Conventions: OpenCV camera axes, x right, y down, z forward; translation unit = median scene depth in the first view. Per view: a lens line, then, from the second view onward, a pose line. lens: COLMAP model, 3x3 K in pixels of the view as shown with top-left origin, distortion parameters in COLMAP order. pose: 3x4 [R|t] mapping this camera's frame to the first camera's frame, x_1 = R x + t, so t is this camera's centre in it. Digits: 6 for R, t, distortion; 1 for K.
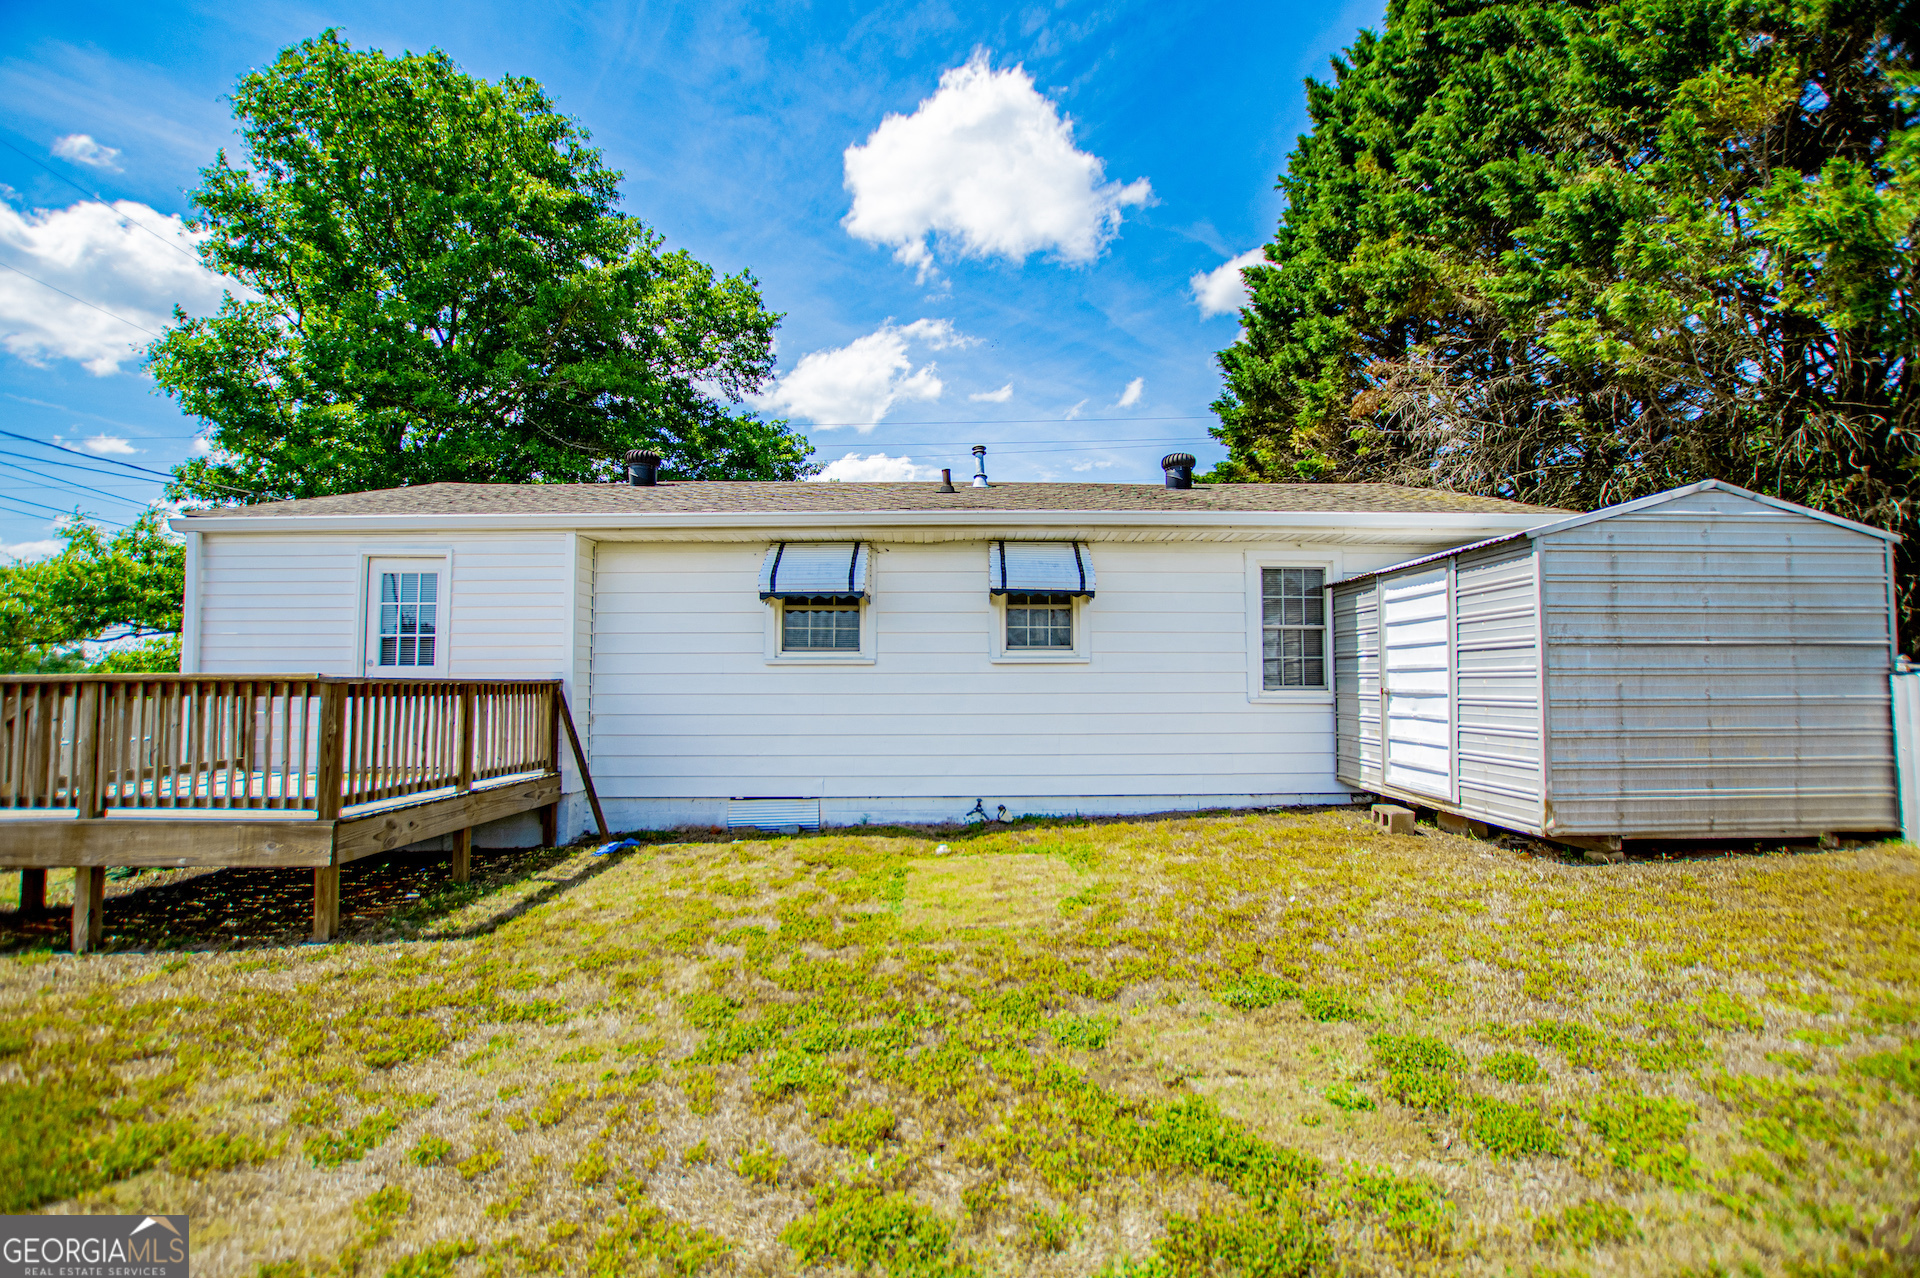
lens RADIAL K [[837.9, 0, 968.9], [0, 837.9, 640.5], [0, 0, 1]] dist [-0.024231, 0.000468]
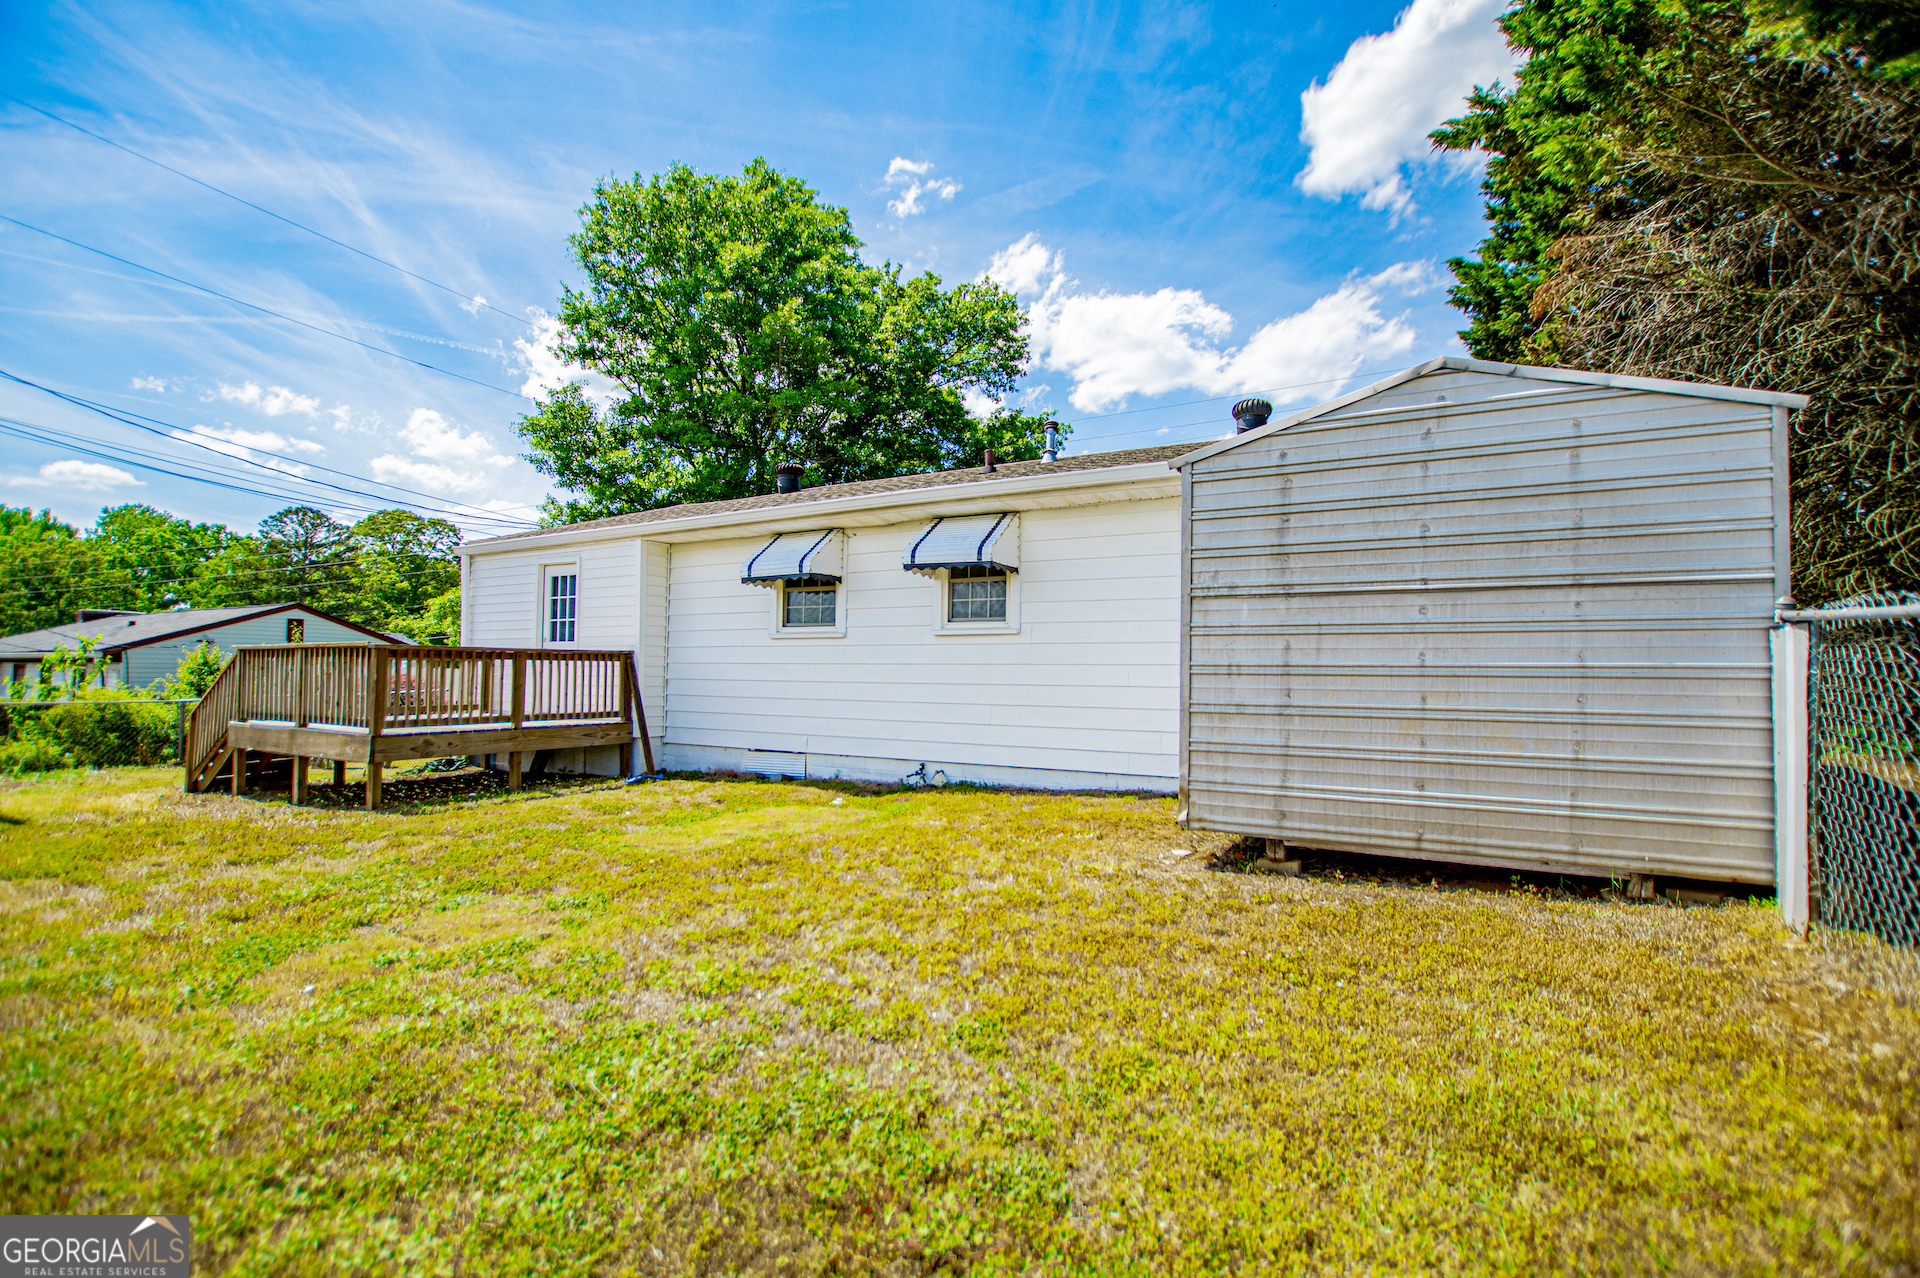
lens RADIAL K [[843.4, 0, 979.6], [0, 843.4, 648.5], [0, 0, 1]] dist [-0.008849, 0.000007]
pose [[0.866723, -0.003745, -0.498776, 0.688279], [0.016332, 0.999649, 0.020874, 0.025812], [0.498523, -0.026238, 0.866479, 0.129075]]
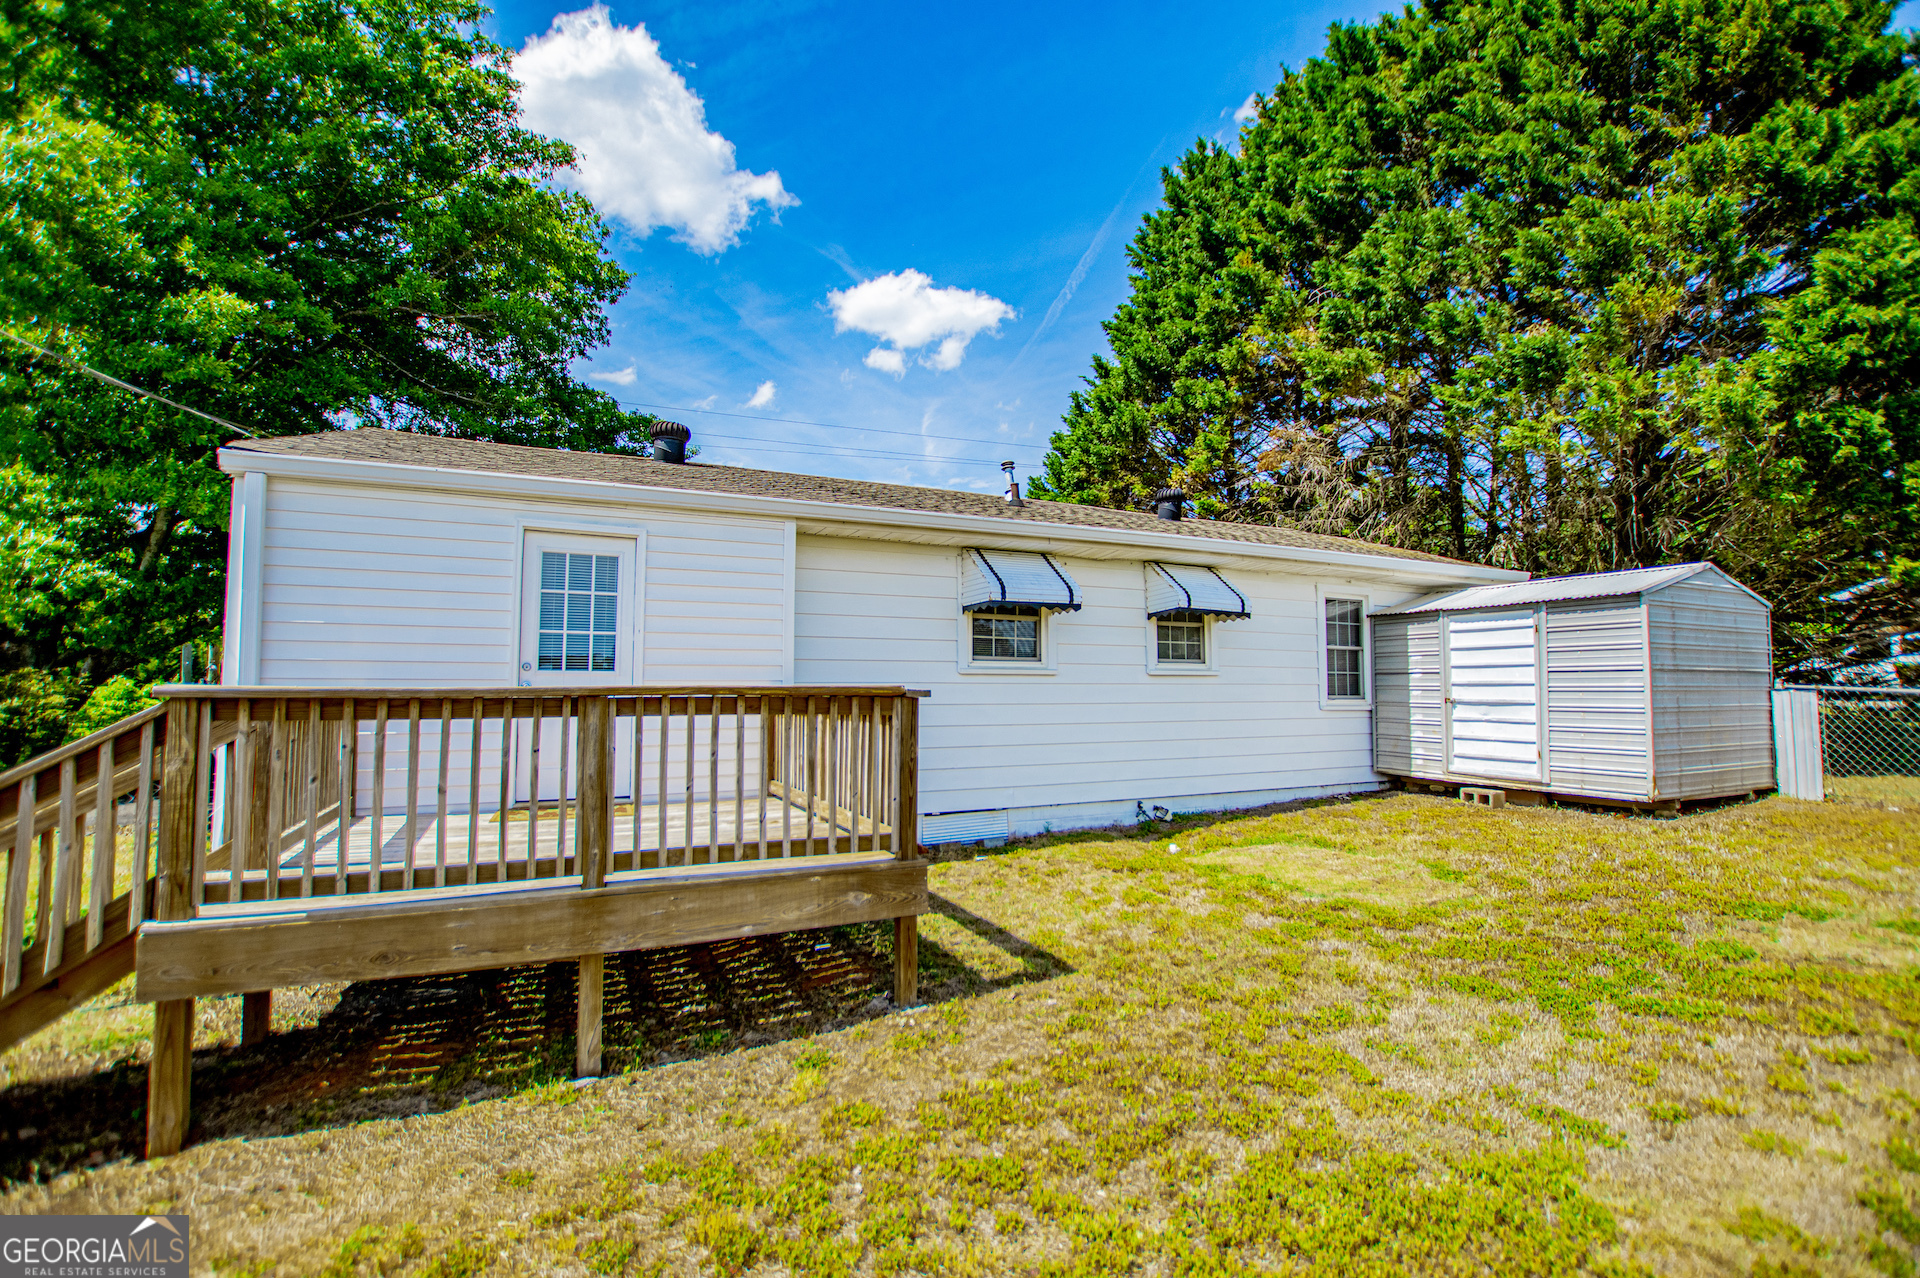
lens RADIAL K [[837.9, 0, 968.9], [0, 837.9, 640.5], [0, 0, 1]] dist [-0.024231, 0.000468]
pose [[0.910956, 0.028000, 0.411552, -0.717856], [-0.025832, 0.999608, -0.010830, 0.000856], [-0.411693, -0.000766, 0.911322, 0.130025]]
